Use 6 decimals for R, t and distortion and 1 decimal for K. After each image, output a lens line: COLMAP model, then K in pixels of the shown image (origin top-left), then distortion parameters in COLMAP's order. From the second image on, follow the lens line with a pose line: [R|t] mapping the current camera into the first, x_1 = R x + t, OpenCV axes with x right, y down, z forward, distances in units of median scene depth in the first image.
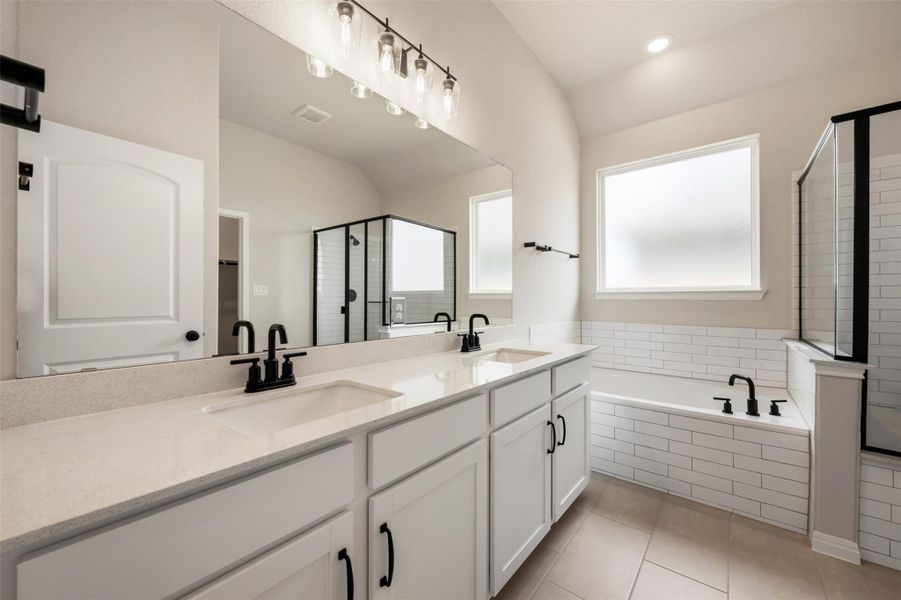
lens RADIAL K [[358.4, 0, 446.8], [0, 358.4, 303.3], [0, 0, 1]] dist [0.001630, -0.000605]
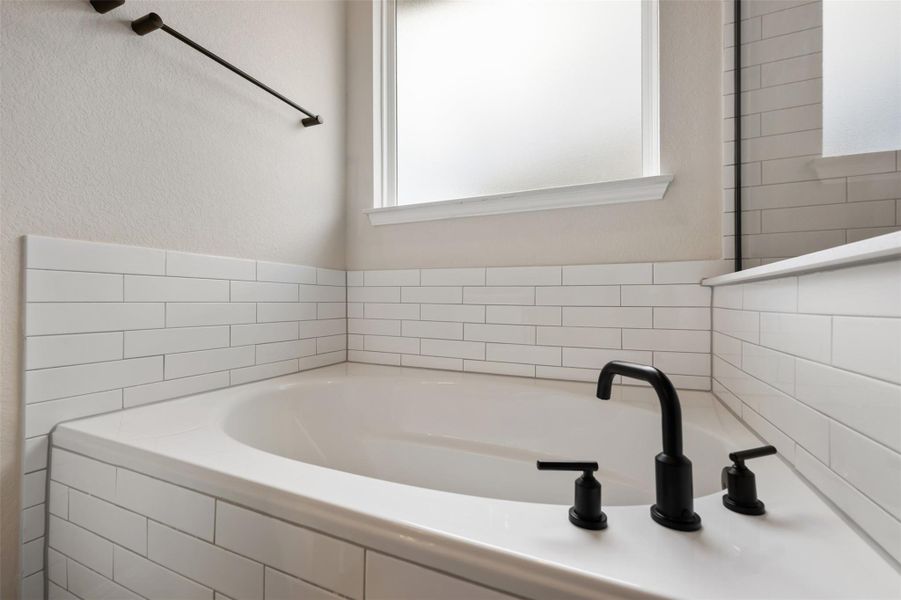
lens RADIAL K [[372.4, 0, 457.2], [0, 372.4, 305.3], [0, 0, 1]] dist [0.002127, -0.000997]
pose [[0.961304, 0.000973, 0.275489, 0.638819], [-0.000591, 0.999999, -0.001469, 0.163513], [-0.275490, 0.001249, 0.961303, 0.795321]]
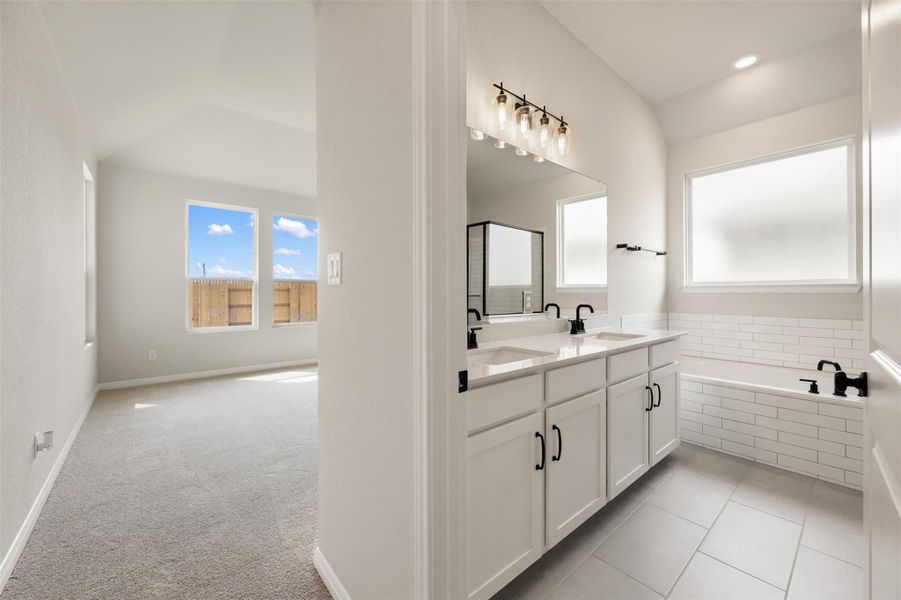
lens RADIAL K [[358.4, 0, 447.8], [0, 358.4, 296.4], [0, 0, 1]] dist [0.001630, -0.000605]
pose [[0.984259, -0.001010, -0.176729, -0.153180], [0.000799, 0.999999, -0.001268, 0.002103], [0.176730, 0.001107, 0.984259, -0.318228]]
